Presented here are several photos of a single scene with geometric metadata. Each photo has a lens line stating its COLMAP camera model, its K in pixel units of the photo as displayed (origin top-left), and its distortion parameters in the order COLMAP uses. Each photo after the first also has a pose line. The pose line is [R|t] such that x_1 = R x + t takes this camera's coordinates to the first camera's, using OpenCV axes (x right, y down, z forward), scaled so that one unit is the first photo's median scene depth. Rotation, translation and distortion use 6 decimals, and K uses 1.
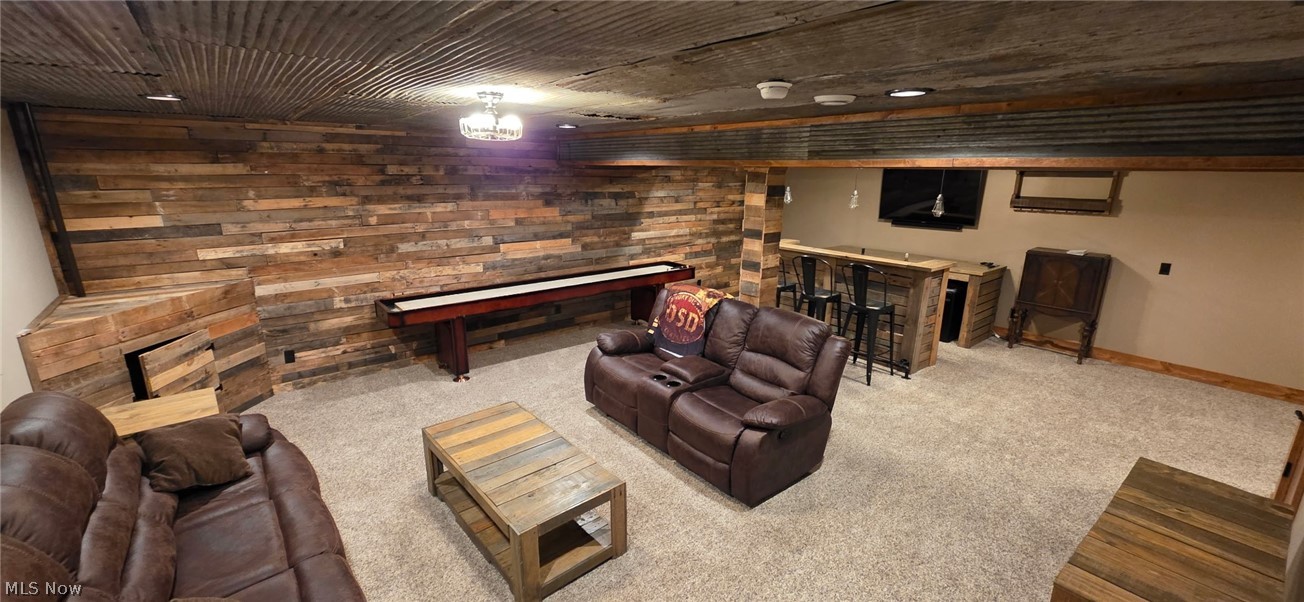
lens RADIAL K [[517.2, 0, 652.0], [0, 517.2, 301.0], [0, 0, 1]] dist [0.001442, 0.000225]
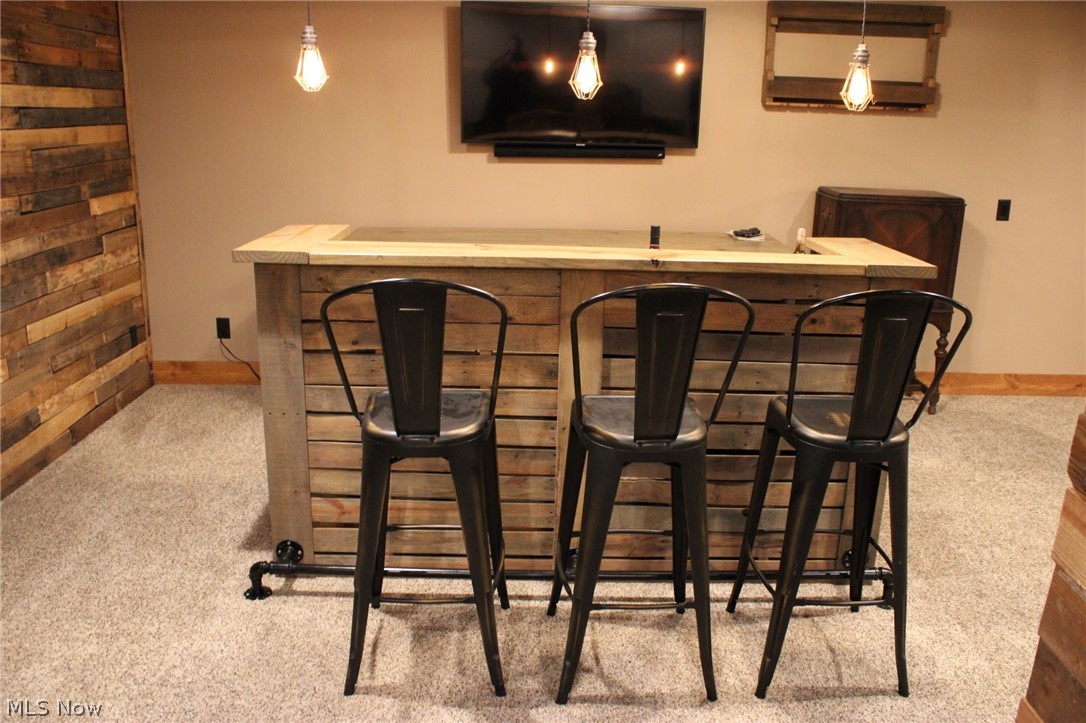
lens RADIAL K [[915.0, 0, 543.0], [0, 915.0, 361.5], [0, 0, 1]] dist [-0.152920, 0.001527]
pose [[0.623918, -0.217107, 0.750727, -0.041993], [0.185496, 0.974324, 0.127607, -0.108207], [-0.759156, 0.059641, 0.648171, 0.736095]]
